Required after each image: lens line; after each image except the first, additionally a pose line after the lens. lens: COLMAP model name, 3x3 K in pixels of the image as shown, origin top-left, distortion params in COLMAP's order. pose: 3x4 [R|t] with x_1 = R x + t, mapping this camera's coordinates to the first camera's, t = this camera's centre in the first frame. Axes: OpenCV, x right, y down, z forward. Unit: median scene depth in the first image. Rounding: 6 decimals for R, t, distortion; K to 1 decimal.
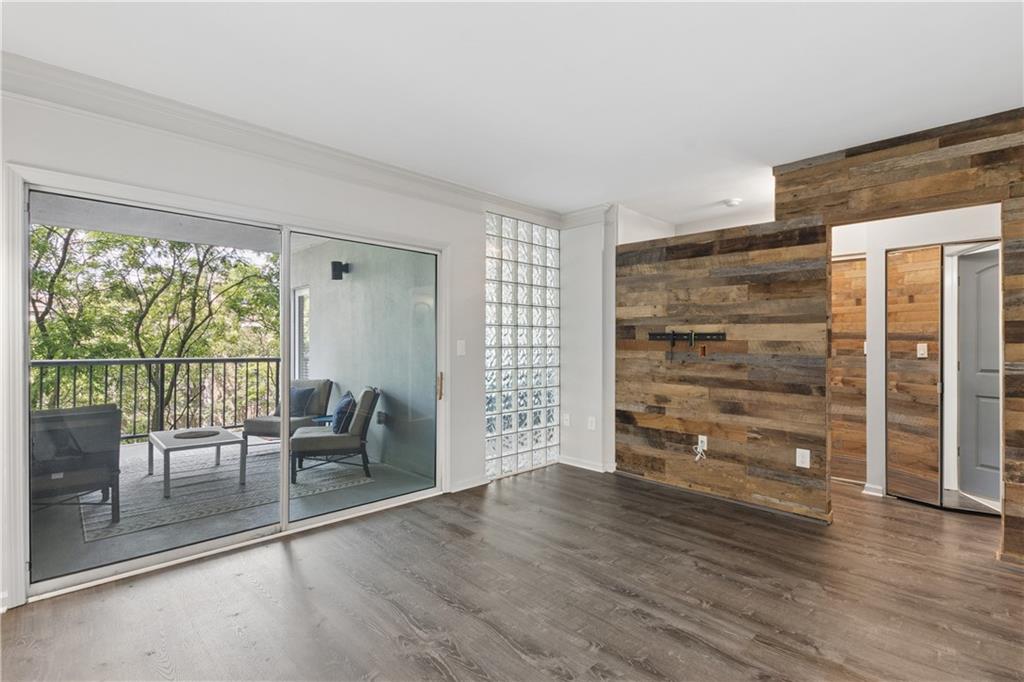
lens RADIAL K [[485.4, 0, 519.8], [0, 485.4, 340.6], [0, 0, 1]] dist [0.017529, 0.000333]
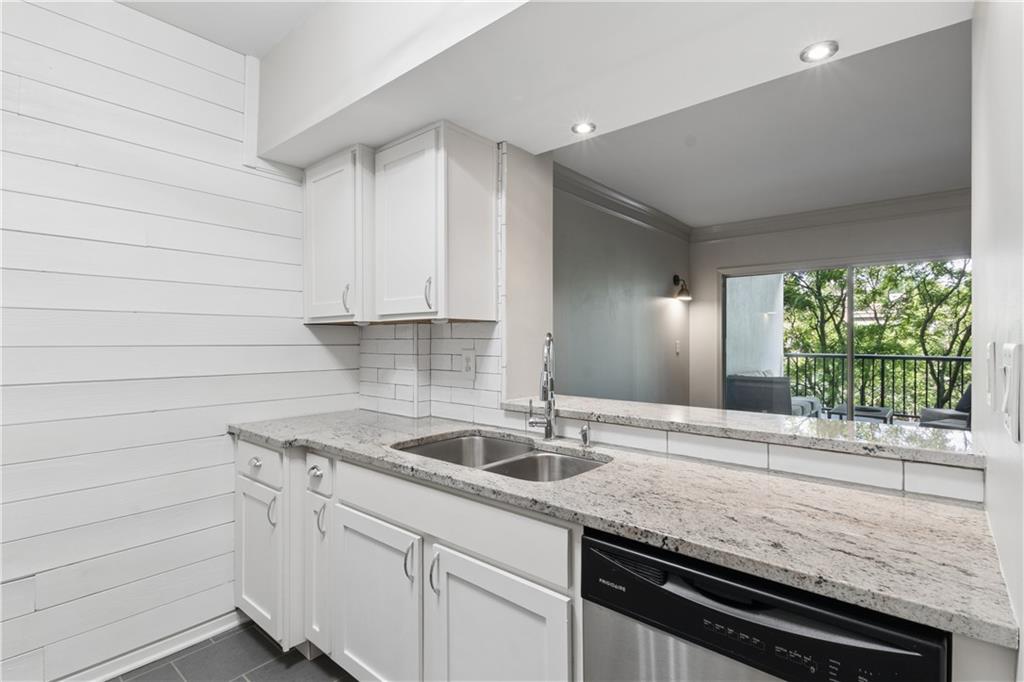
lens RADIAL K [[485.4, 0, 519.8], [0, 485.4, 340.6], [0, 0, 1]] dist [0.017529, 0.000333]
pose [[0.093029, -0.003277, -0.995658, 0.694103], [0.002427, 0.999992, -0.003064, -0.000813], [0.995660, -0.002131, 0.093036, -0.103266]]
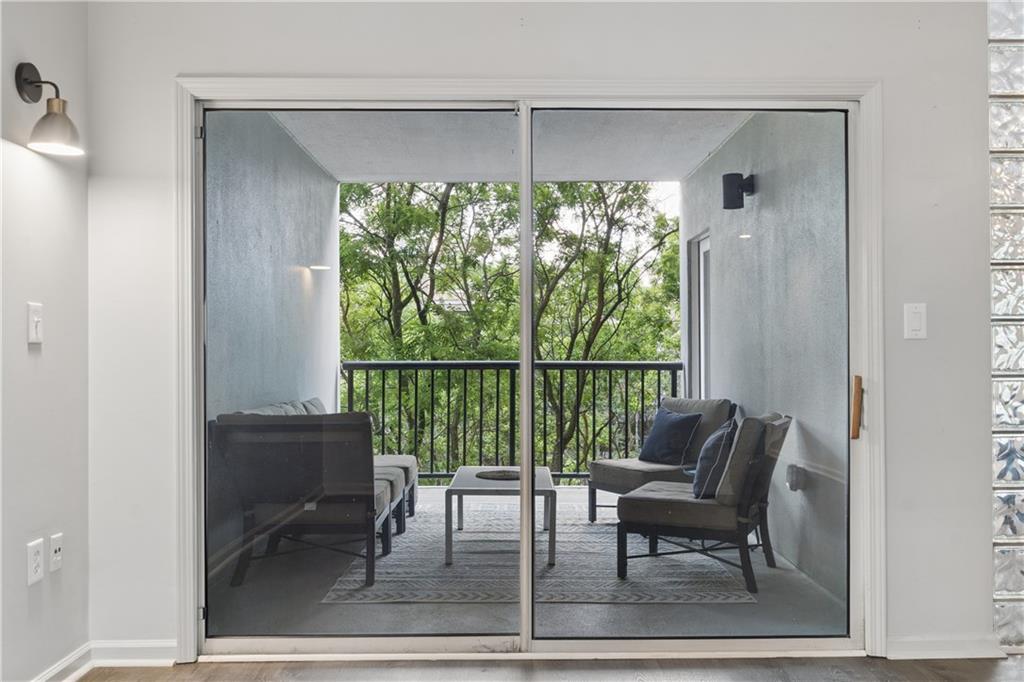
lens RADIAL K [[889.5, 0, 520.7], [0, 889.5, 342.7], [0, 0, 1]] dist [0.000186, -0.003007]
pose [[0.726515, -0.016170, -0.686960, 0.160054], [0.009700, 0.999865, -0.013277, 0.041145], [0.687082, 0.002983, 0.726574, 0.203828]]
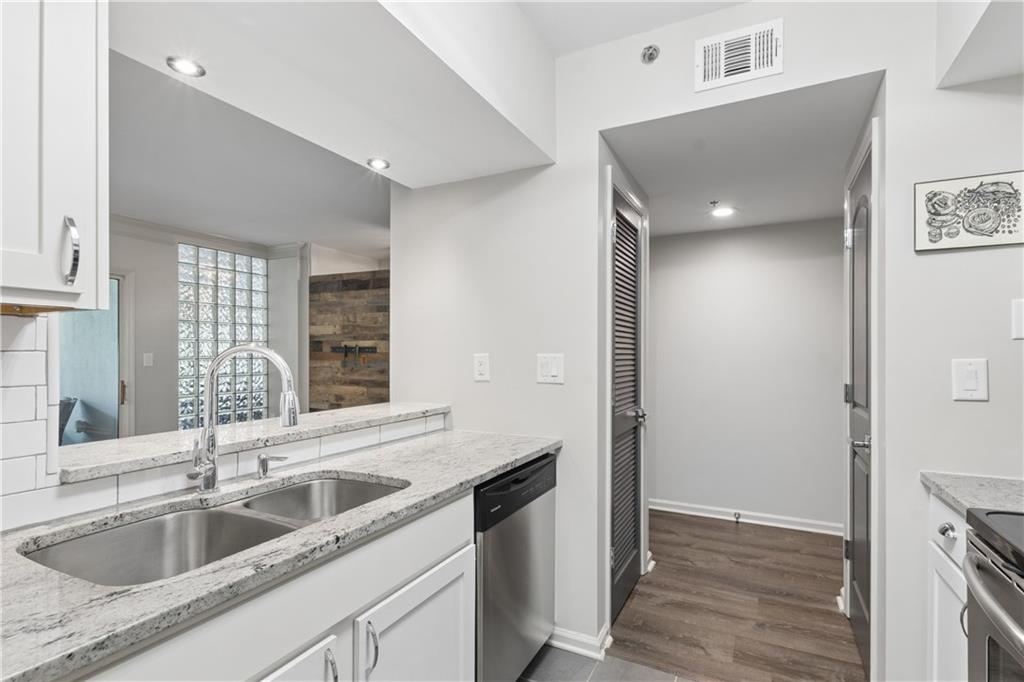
lens RADIAL K [[491.4, 0, 522.9], [0, 491.4, 353.5], [0, 0, 1]] dist [0.015137, -0.000035]
pose [[0.945596, -0.003902, 0.325321, 0.340919], [0.002225, 0.999982, 0.005526, -0.003987], [-0.325337, -0.004501, 0.945587, -0.416157]]
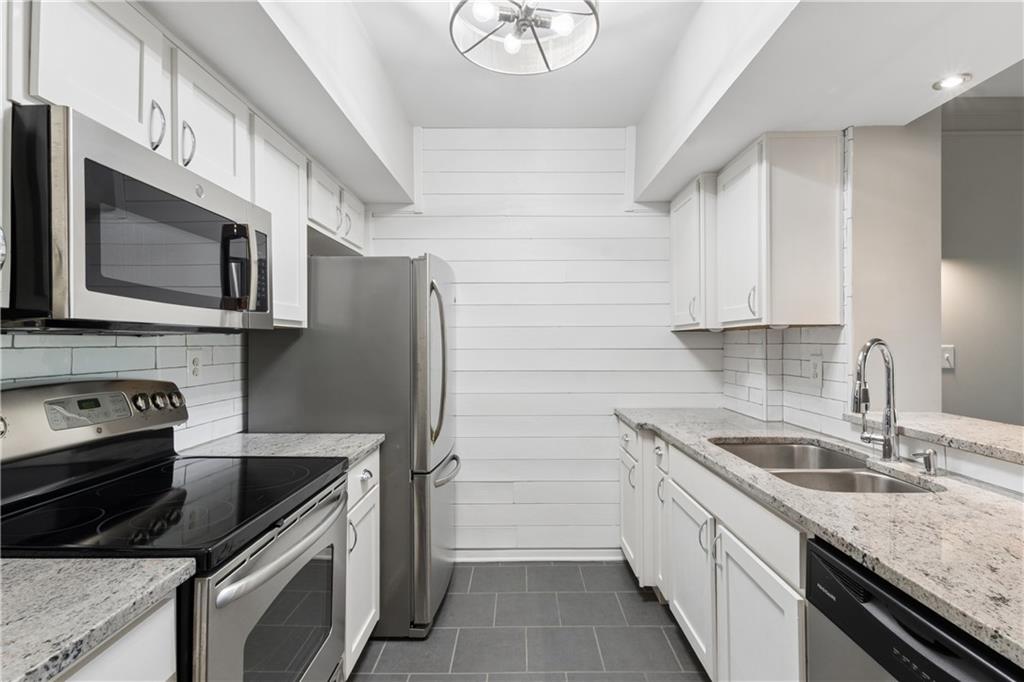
lens RADIAL K [[493.4, 0, 512.0], [0, 493.4, 341.0], [0, 0, 1]] dist [0.018821, -0.000931]
pose [[-0.710939, -0.002516, -0.703249, 0.746969], [0.003066, 0.999973, -0.006677, -0.004934], [0.703247, -0.006903, -0.710912, 0.036957]]
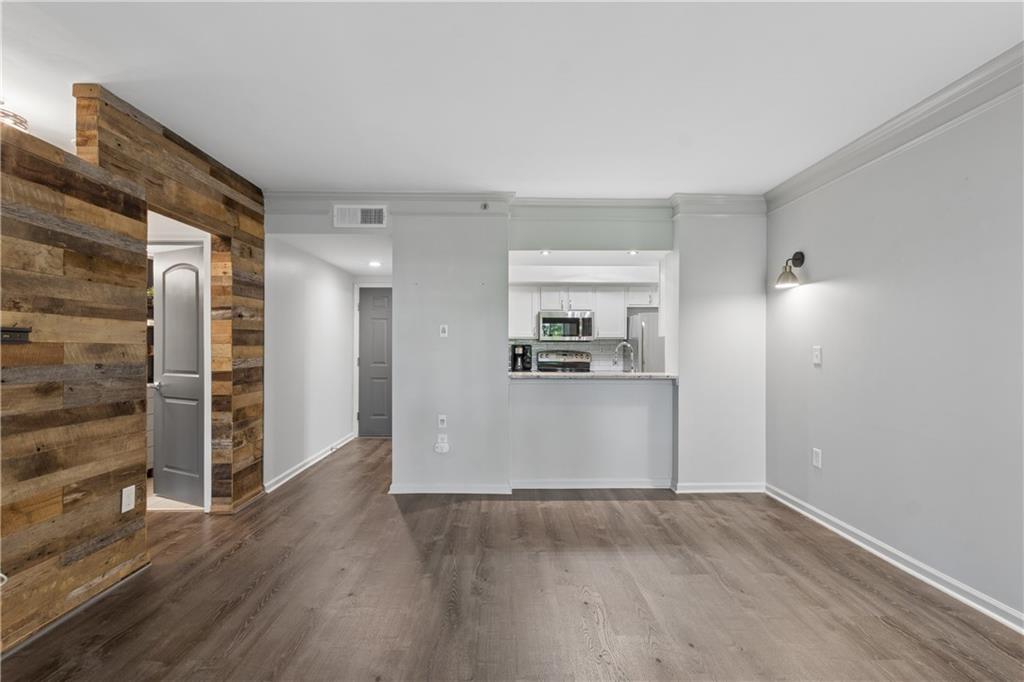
lens RADIAL K [[485.4, 0, 519.8], [0, 485.4, 340.6], [0, 0, 1]] dist [0.017529, 0.000333]
pose [[-0.734787, 0.000472, 0.678298, -0.323166], [-0.007169, 0.999938, -0.008463, -0.001815], [-0.678260, -0.011081, -0.734738, 0.971823]]
